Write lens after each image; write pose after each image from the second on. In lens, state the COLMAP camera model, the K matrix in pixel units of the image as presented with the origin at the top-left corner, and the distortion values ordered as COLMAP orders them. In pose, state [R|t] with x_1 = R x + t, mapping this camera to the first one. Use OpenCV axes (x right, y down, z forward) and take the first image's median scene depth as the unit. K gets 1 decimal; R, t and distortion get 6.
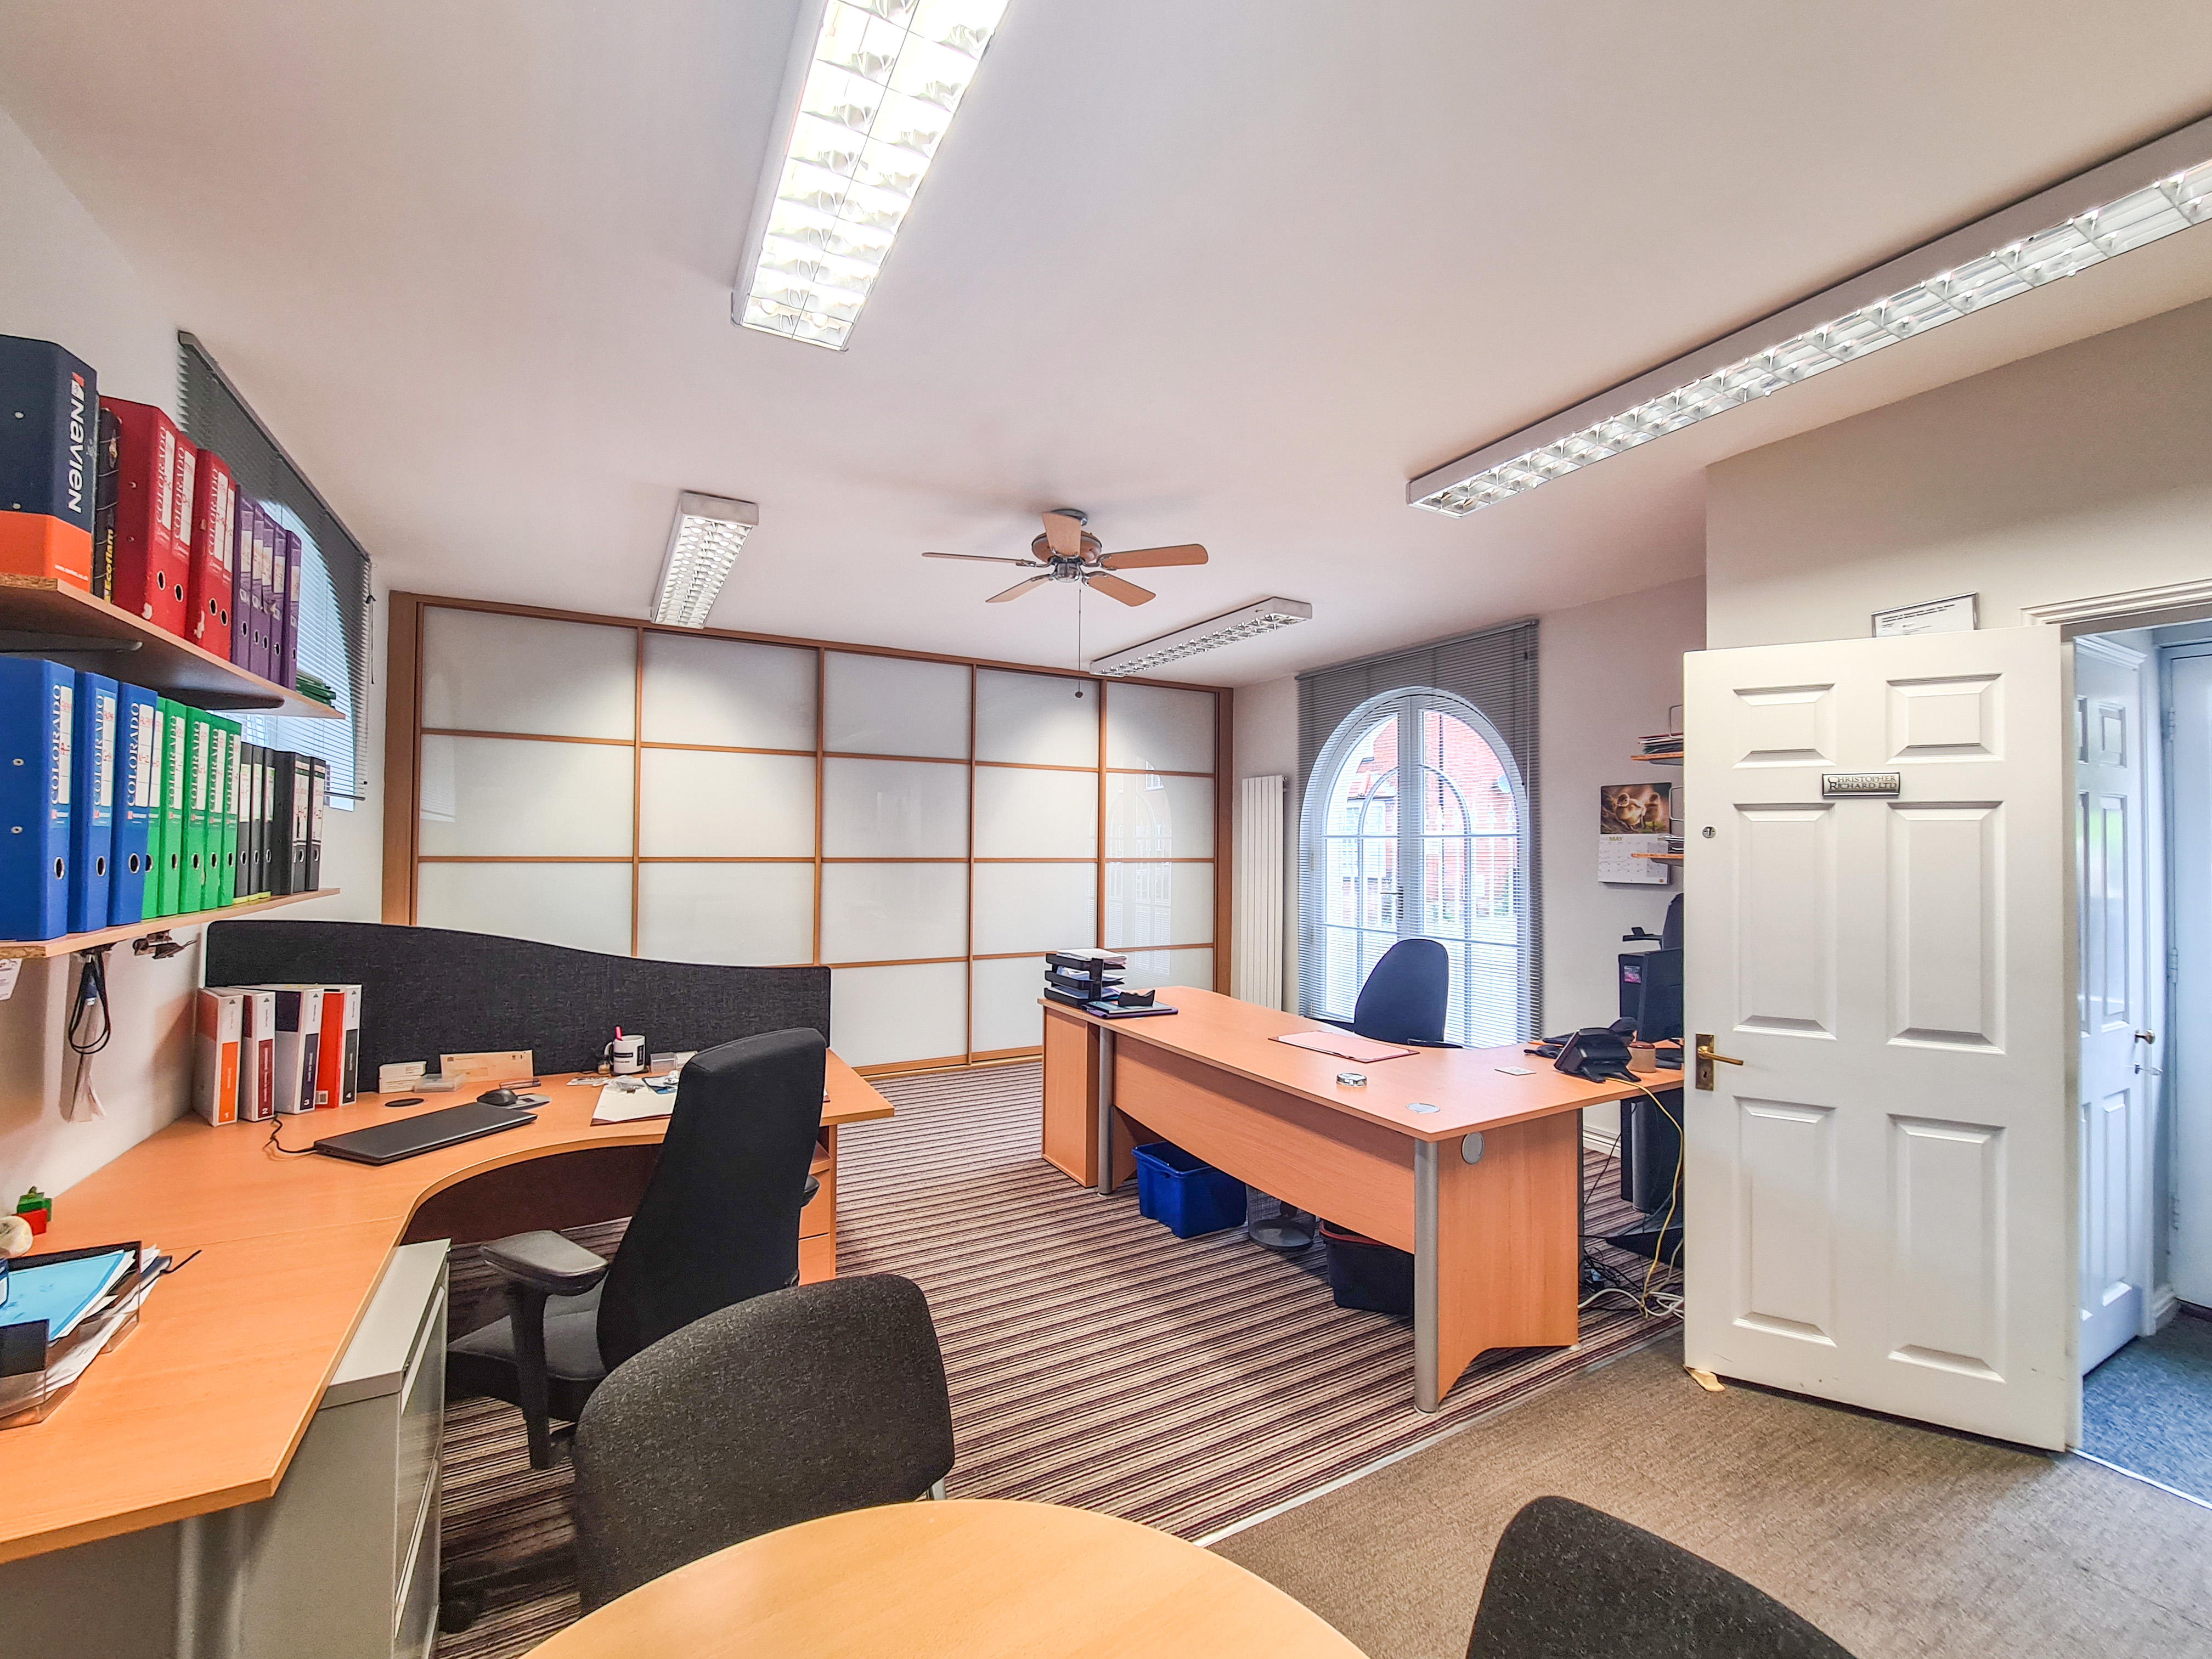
lens RADIAL K [[907.0, 0, 1106.0], [0, 907.0, 829.5], [0, 0, 1]] dist [-0.003036, -0.000659]
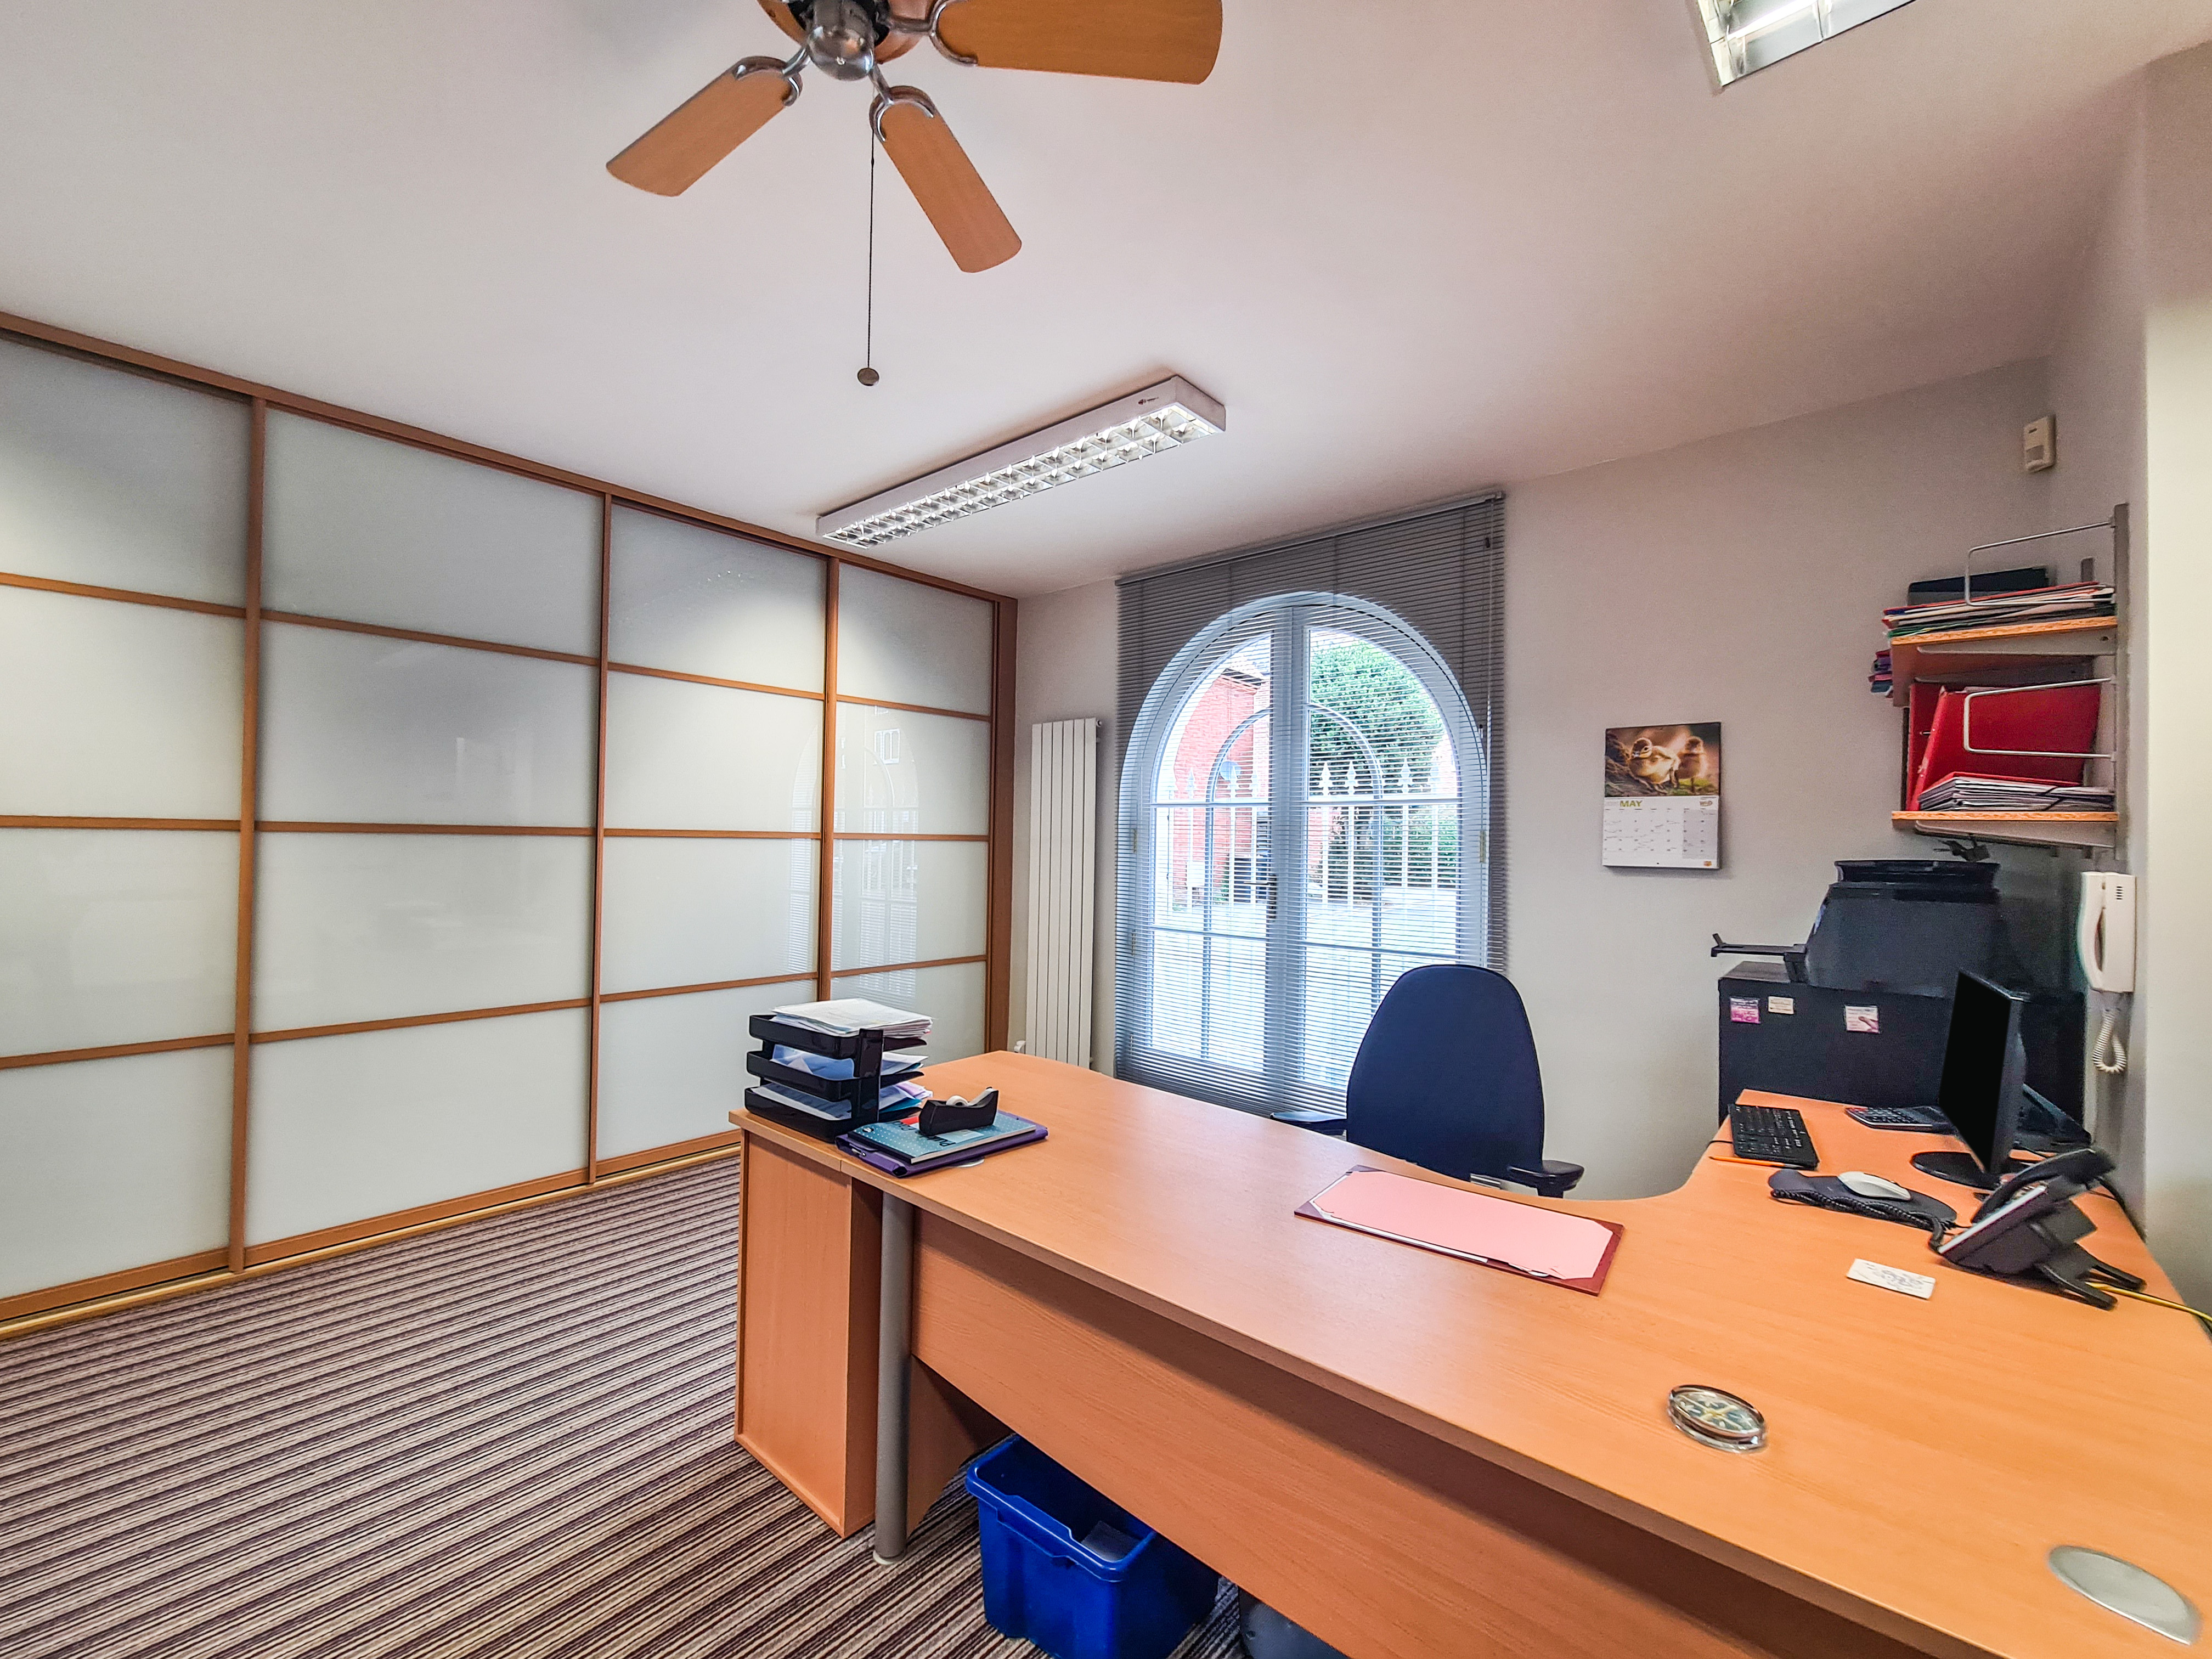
lens RADIAL K [[907.0, 0, 1106.0], [0, 907.0, 829.5], [0, 0, 1]] dist [-0.003036, -0.000659]
pose [[0.943666, 0.011845, 0.330687, -0.047204], [-0.015805, 0.999832, 0.009288, 0.030044], [-0.330522, -0.013991, 0.943695, 0.479475]]
